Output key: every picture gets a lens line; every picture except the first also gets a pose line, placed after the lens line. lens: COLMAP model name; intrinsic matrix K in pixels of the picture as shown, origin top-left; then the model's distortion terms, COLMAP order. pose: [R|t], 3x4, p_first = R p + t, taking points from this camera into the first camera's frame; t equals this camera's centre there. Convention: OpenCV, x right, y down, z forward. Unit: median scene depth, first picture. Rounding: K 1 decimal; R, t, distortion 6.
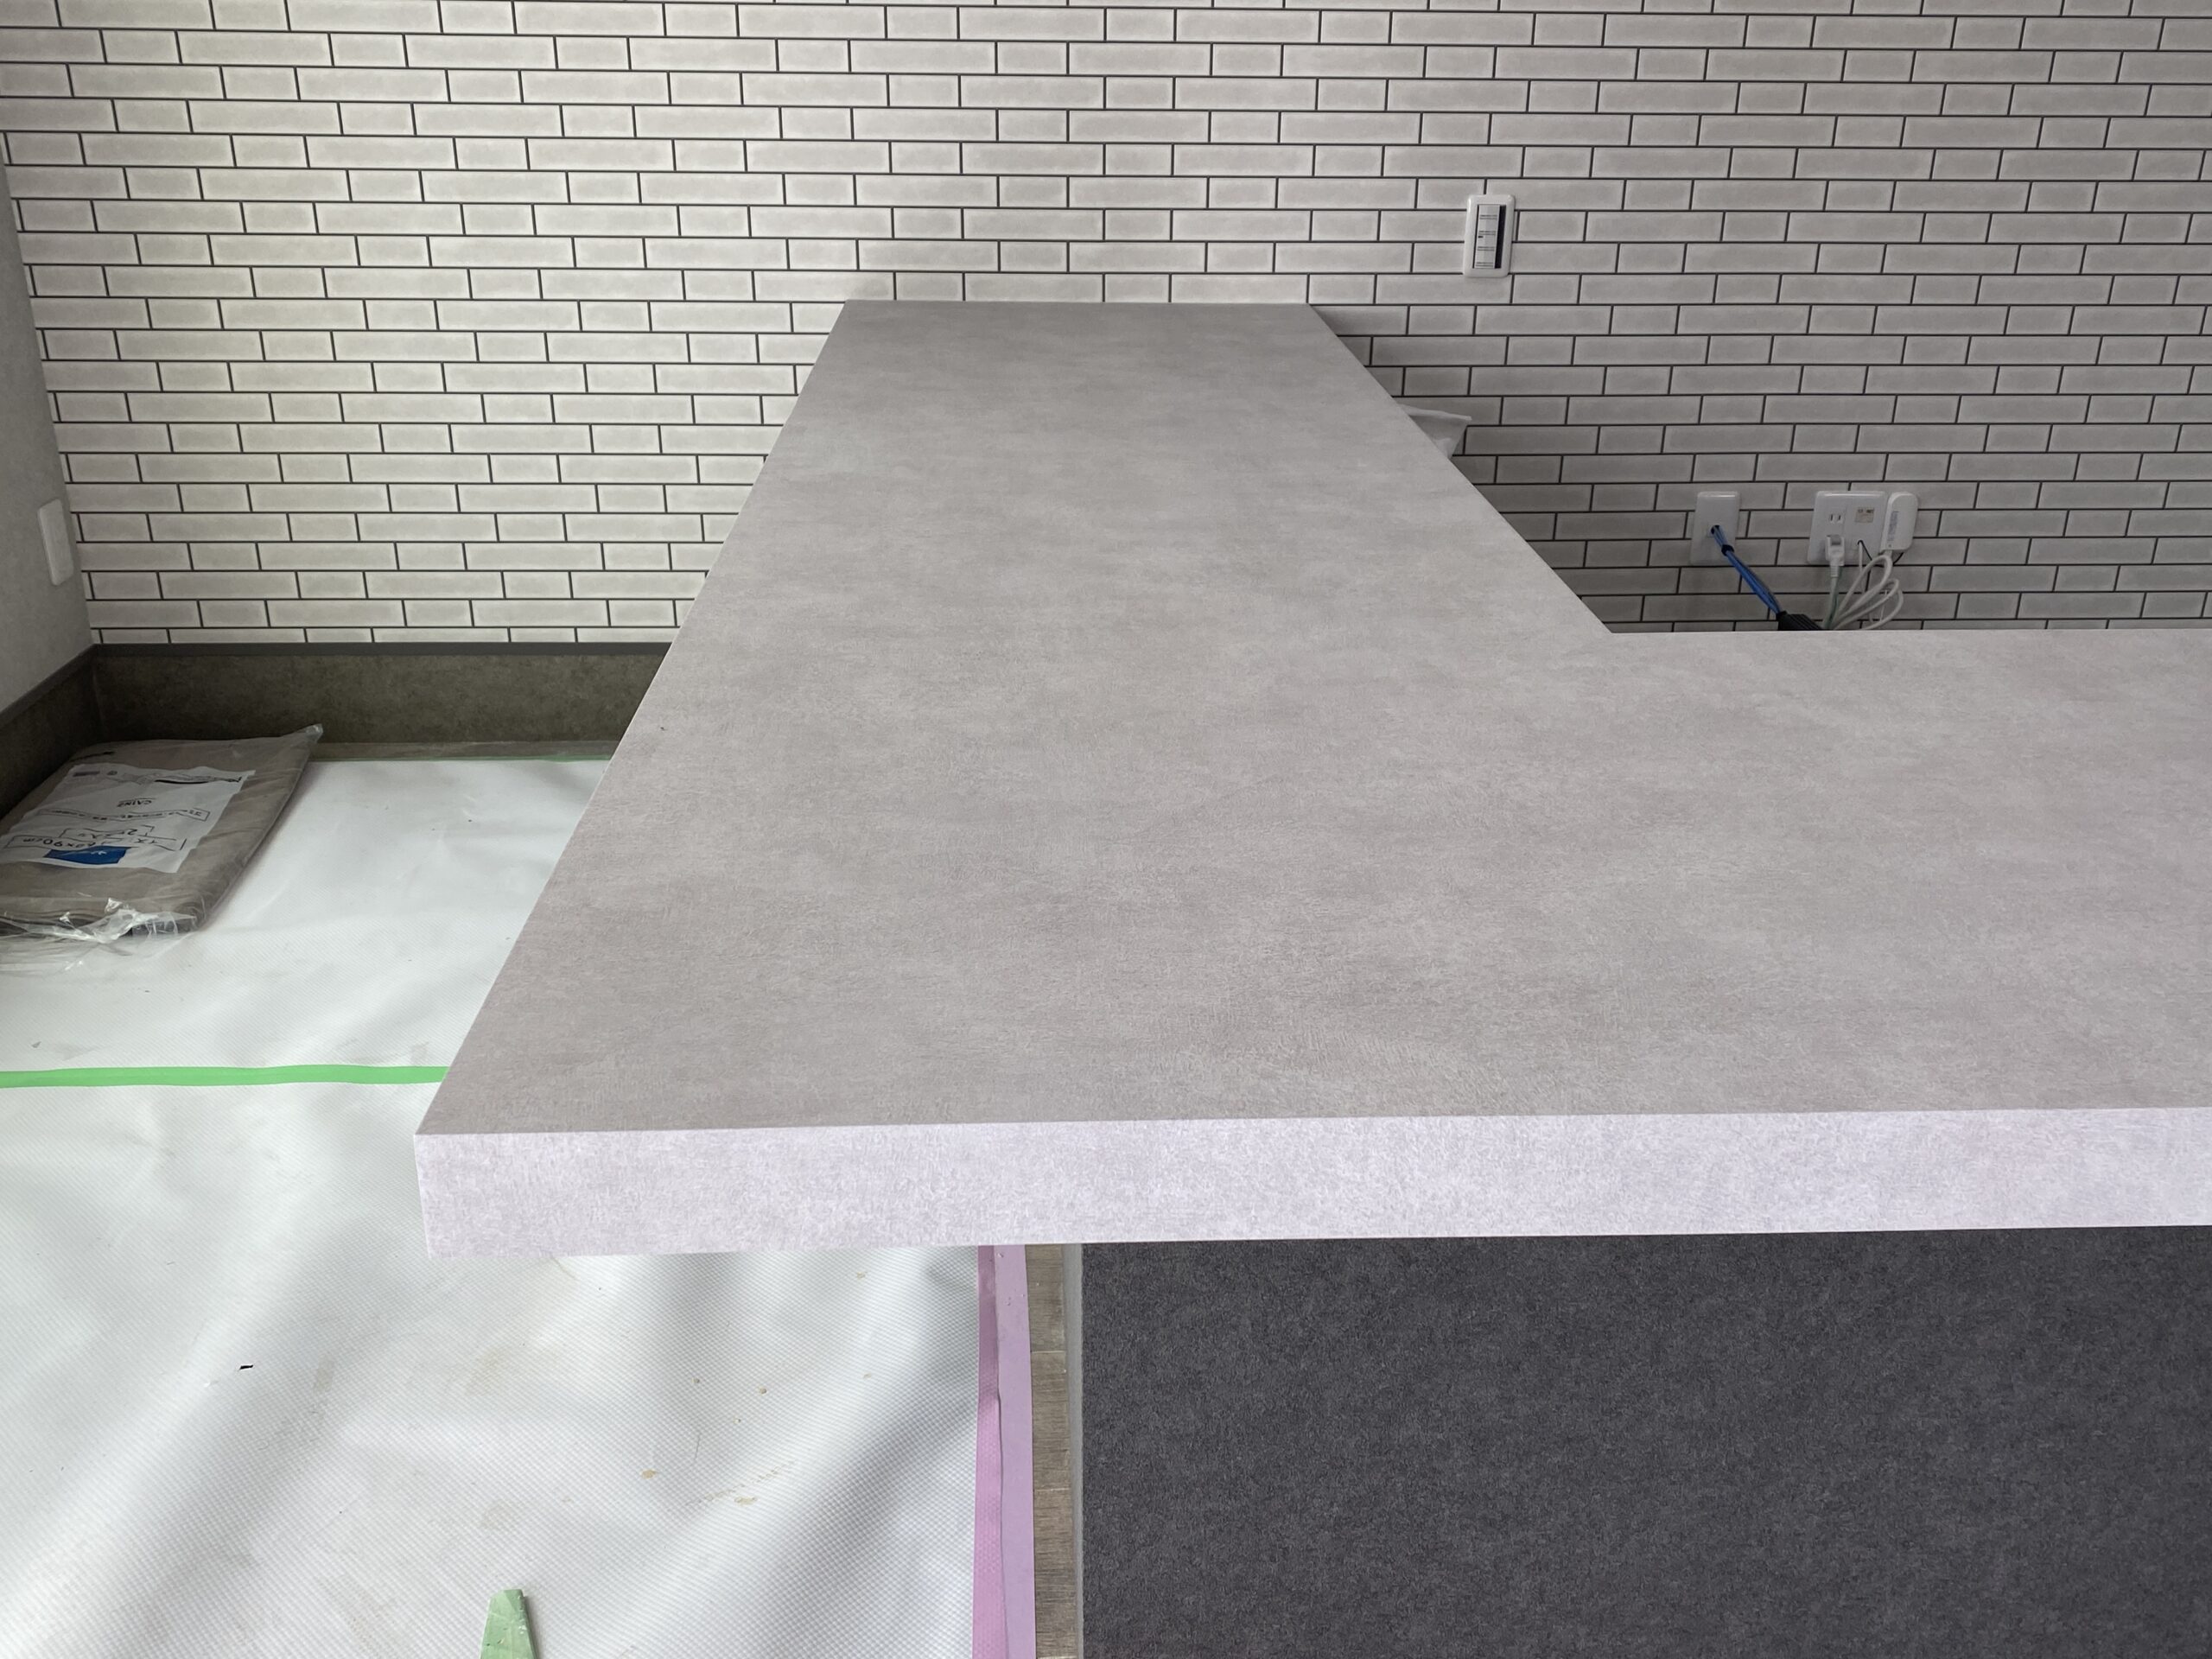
lens RADIAL K [[2006.9, 0, 1127.4], [0, 2006.9, 831.4], [0, 0, 1]] dist [0.035628, -0.054370]
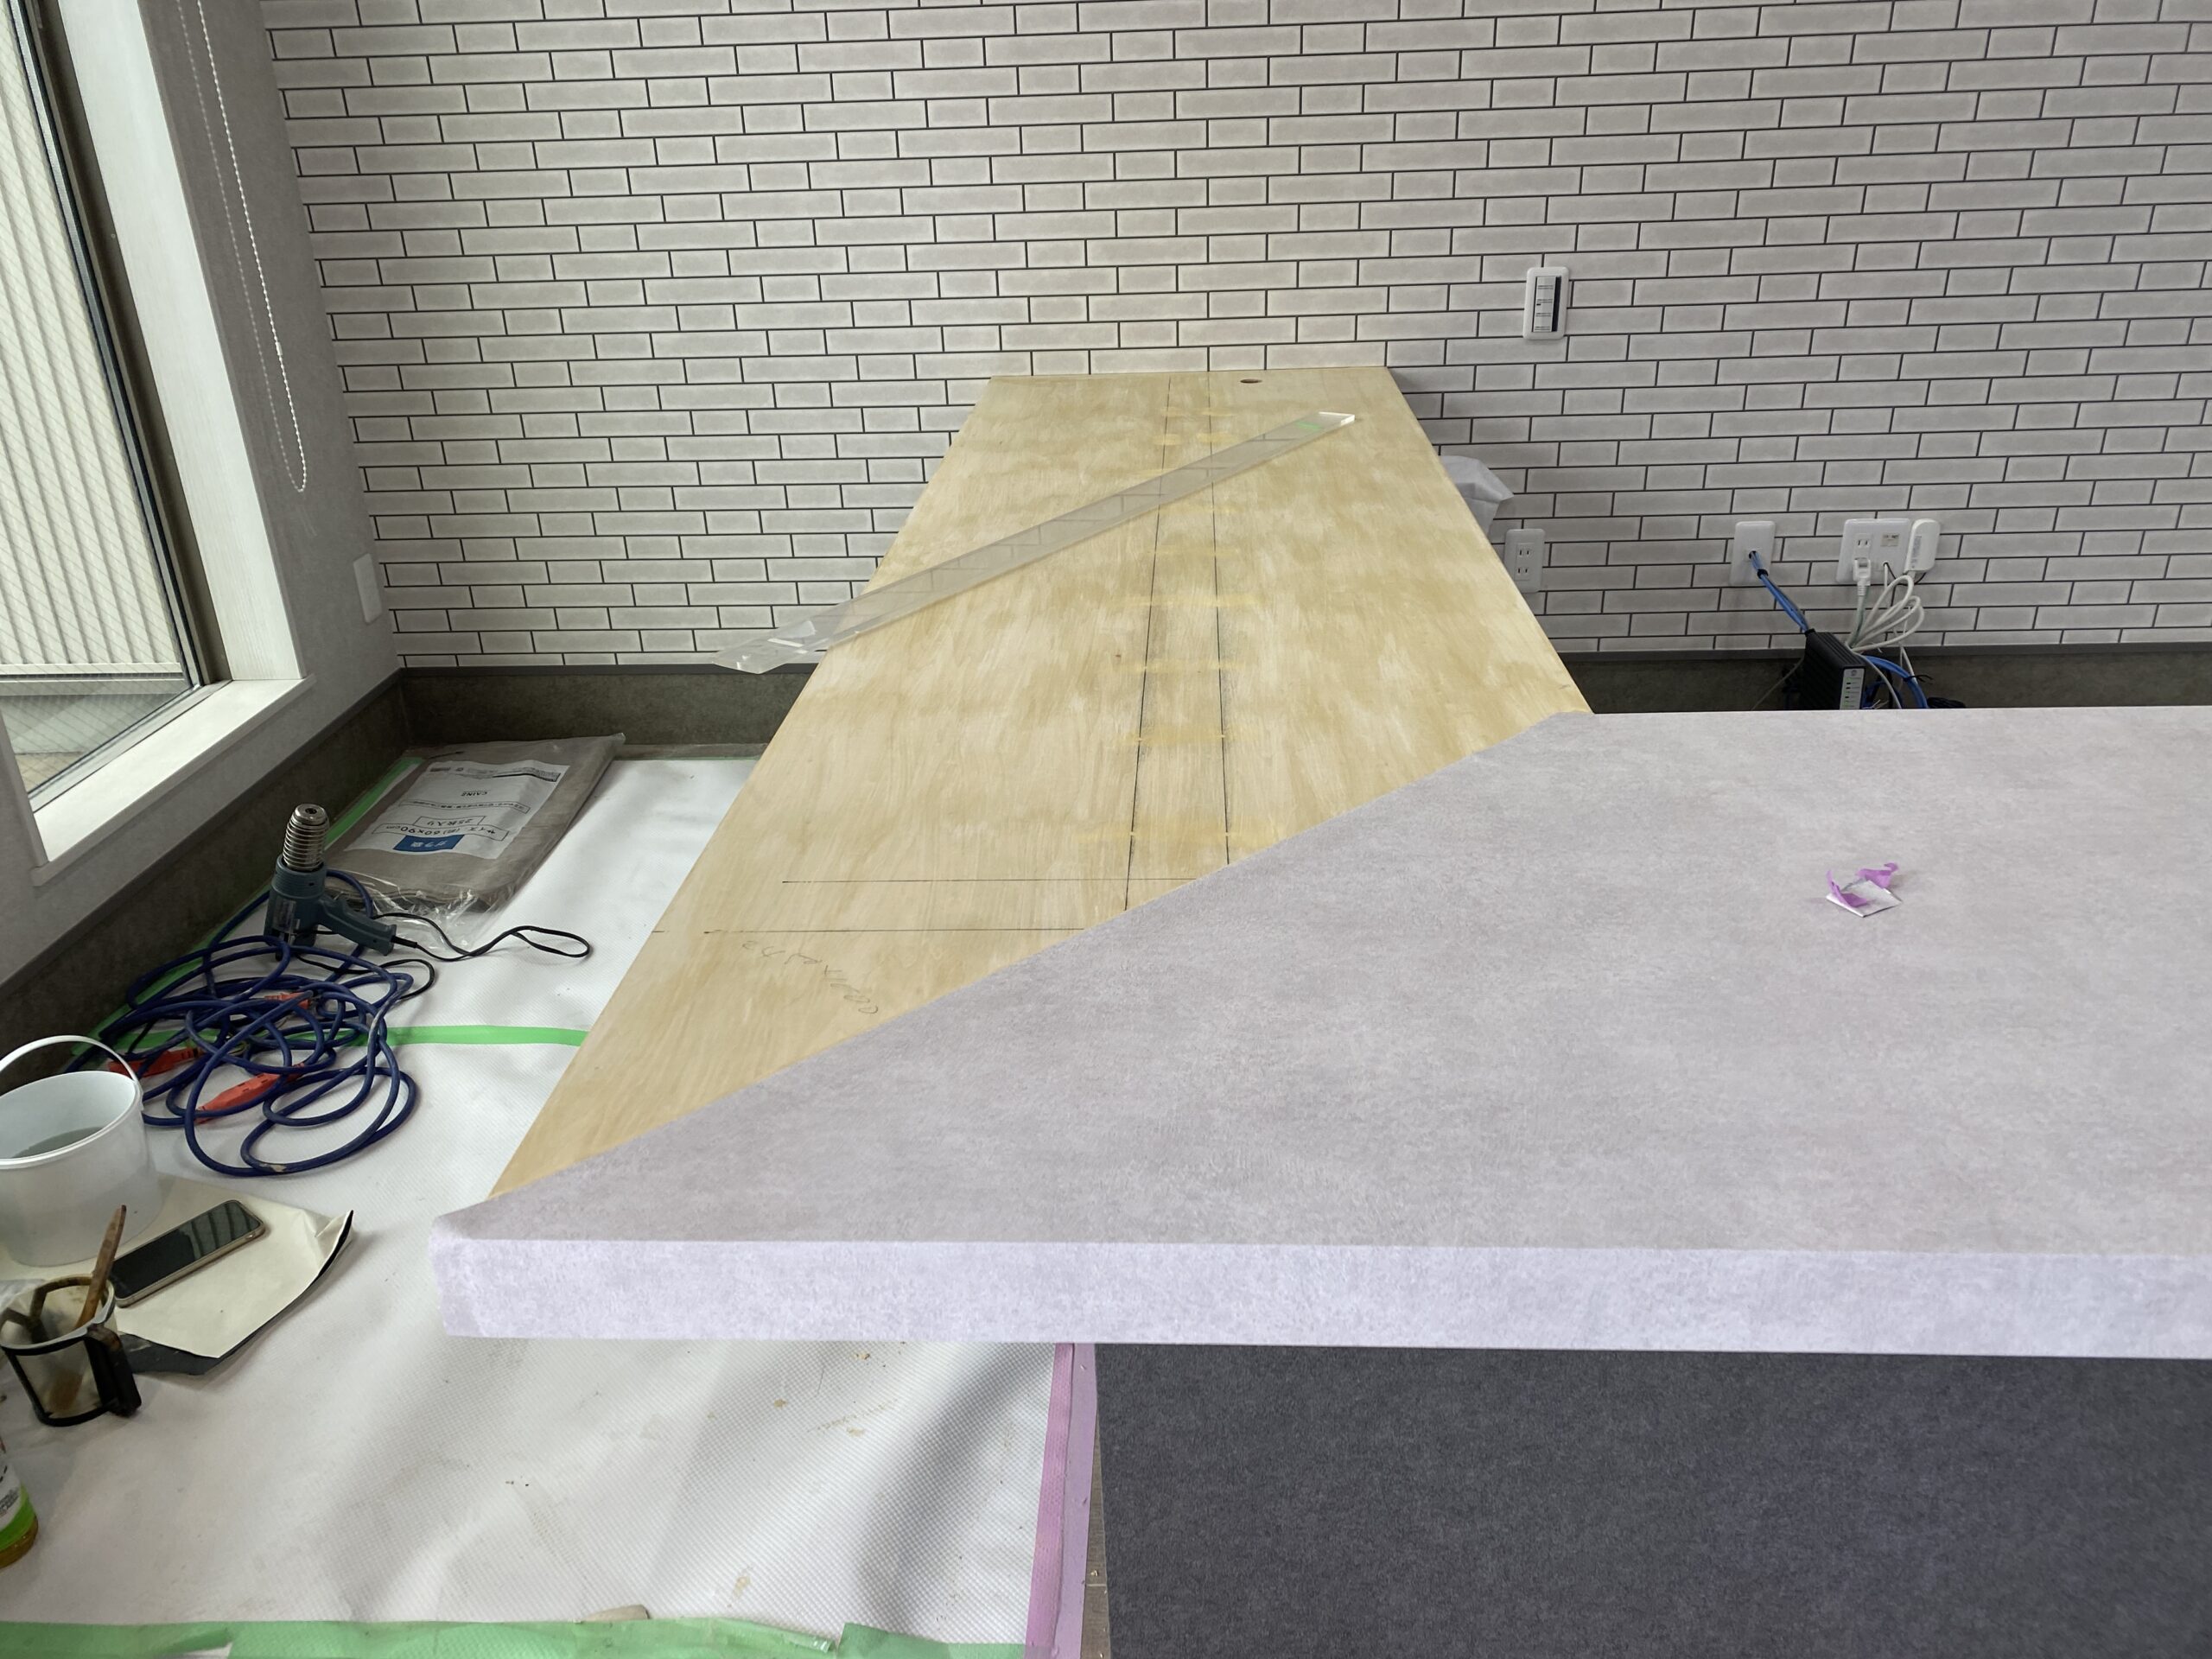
lens RADIAL K [[1667.9, 0, 1102.9], [0, 1667.9, 818.5], [0, 0, 1]] dist [0.014451, -0.000775]
pose [[0.993801, 0.002973, -0.111133, 0.080019], [0.000748, 0.999441, 0.033432, -0.079515], [0.111171, -0.033308, 0.993243, 0.044458]]
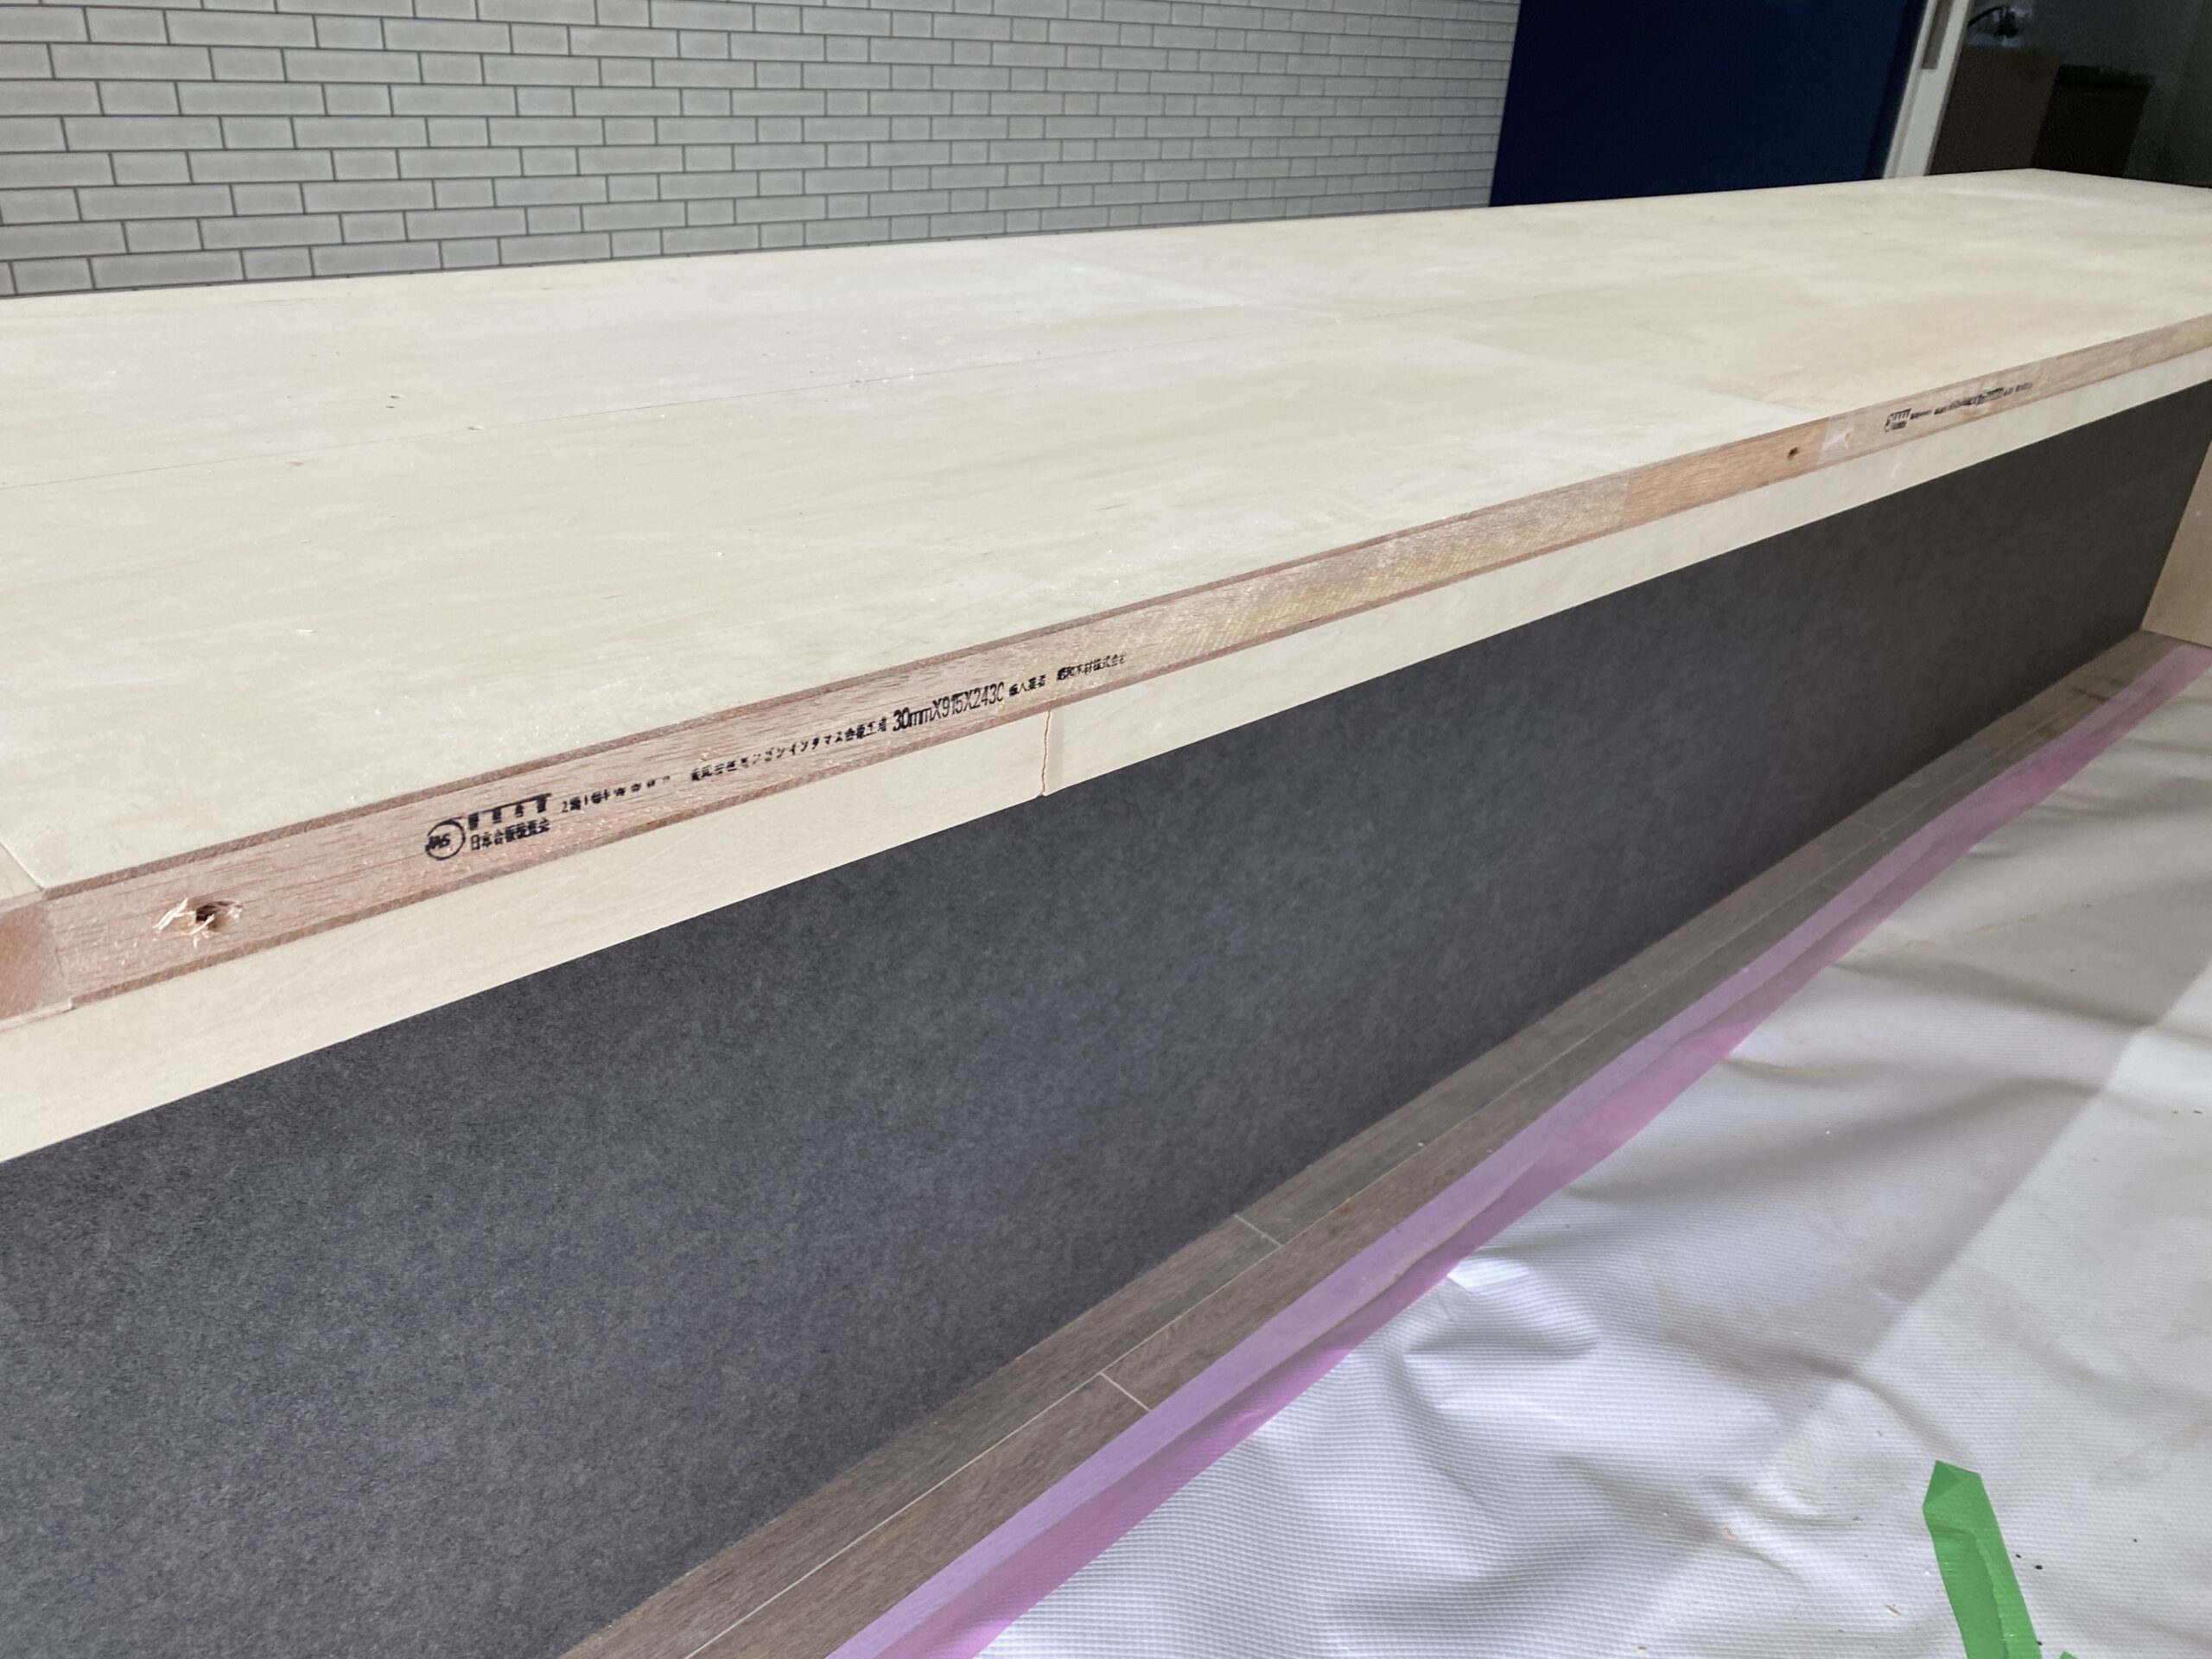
lens RADIAL K [[1699.5, 0, 1065.5], [0, 1699.5, 837.2], [0, 0, 1]] dist [0.012478, 0.000102]
pose [[0.747944, -0.266022, 0.608122, 0.252891], [0.211904, 0.963930, 0.161044, 0.070971], [-0.629028, 0.008412, 0.777337, 0.332460]]
